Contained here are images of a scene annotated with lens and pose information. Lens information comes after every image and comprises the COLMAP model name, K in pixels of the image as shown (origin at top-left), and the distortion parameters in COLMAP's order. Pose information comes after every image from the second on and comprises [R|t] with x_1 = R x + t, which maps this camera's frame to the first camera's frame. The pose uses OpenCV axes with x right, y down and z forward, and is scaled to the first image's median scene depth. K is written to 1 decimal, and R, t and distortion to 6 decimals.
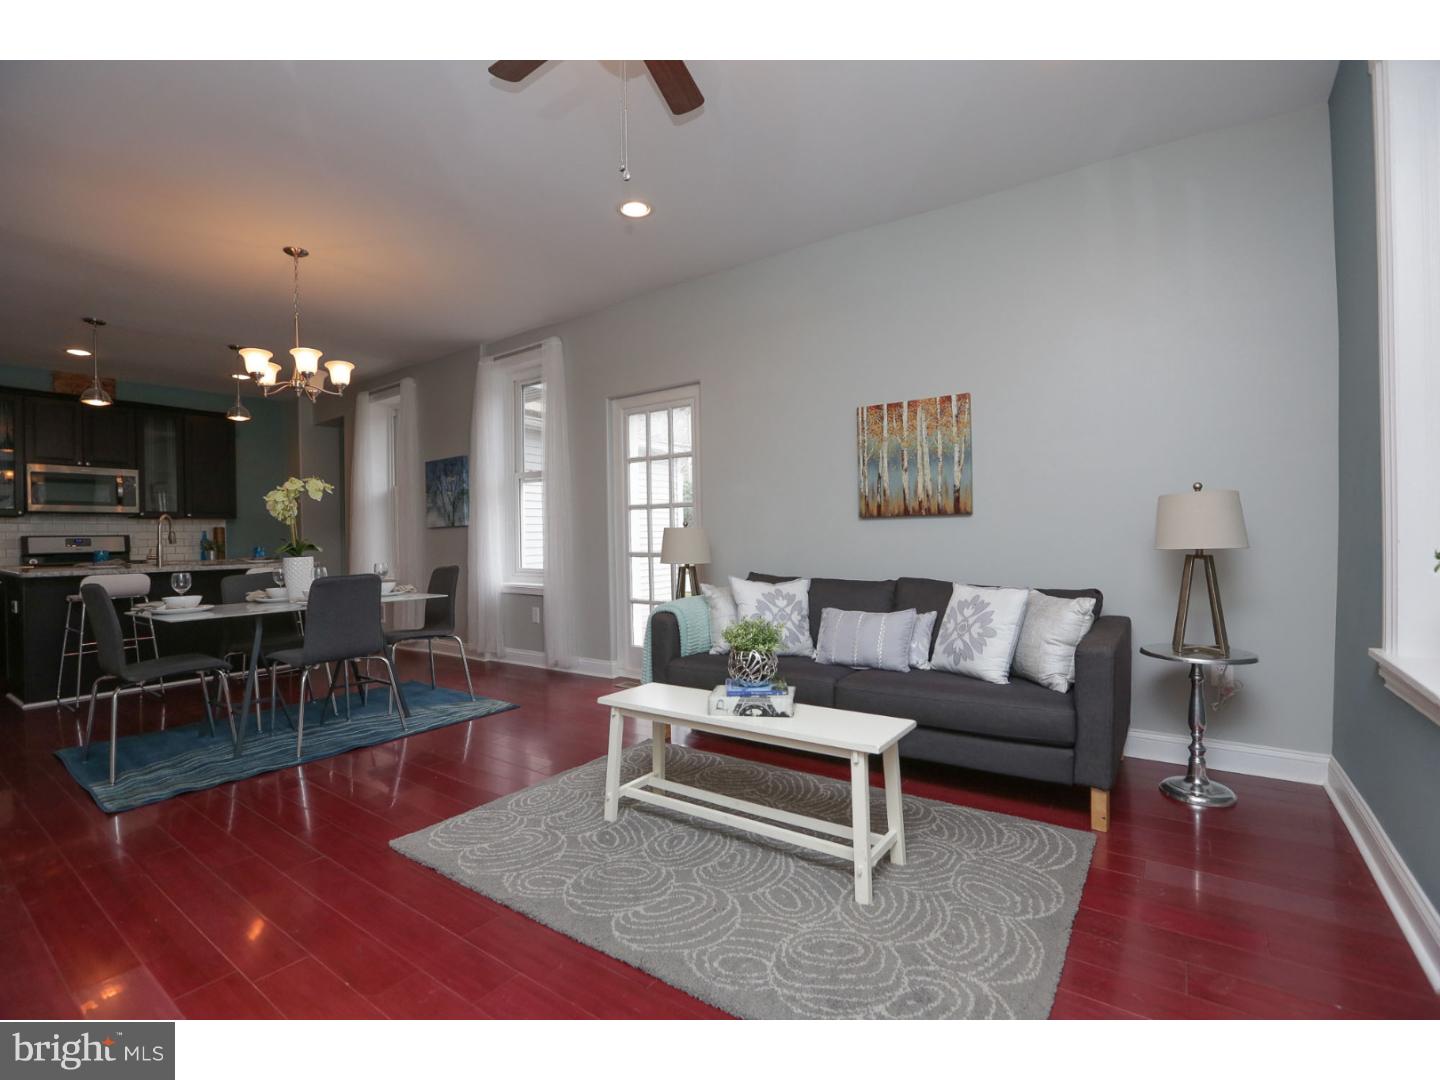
lens RADIAL K [[670.0, 0, 719.0], [0, 670.0, 534.8], [0, 0, 1]] dist [-0.009945, 0.000262]
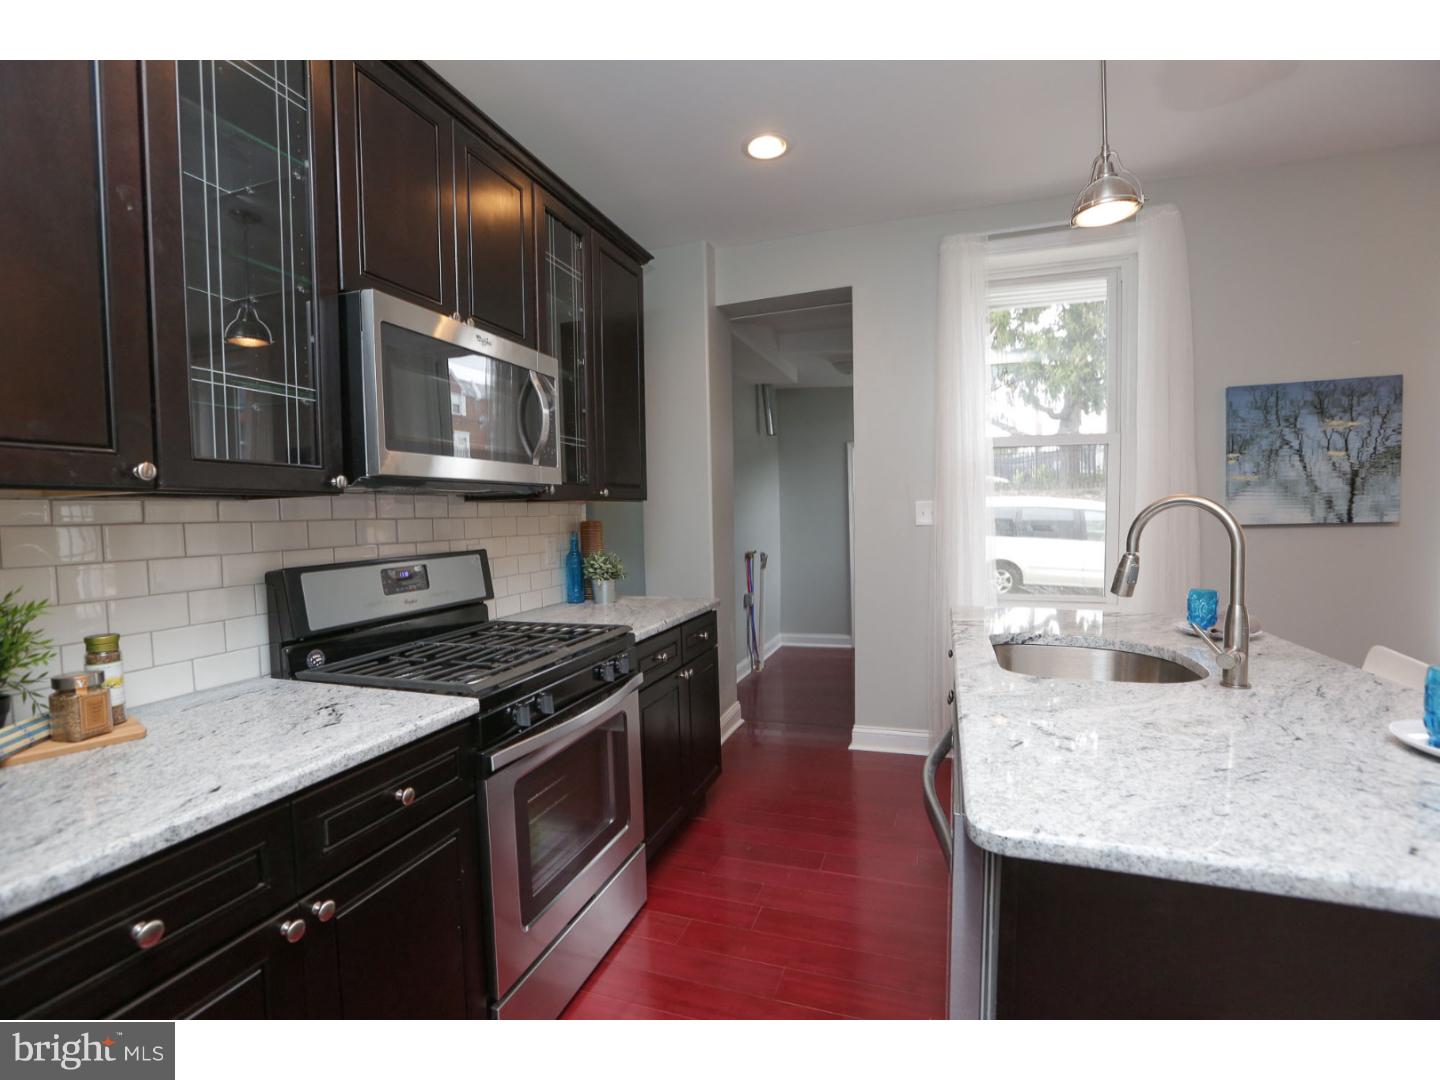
lens RADIAL K [[645.5, 0, 732.5], [0, 645.5, 535.1], [0, 0, 1]] dist [-0.041721, 0.012154]
pose [[0.959397, -0.009488, 0.281900, -0.911248], [0.000252, 0.999462, 0.032783, -0.018762], [-0.282060, -0.031381, 0.958883, 0.678247]]
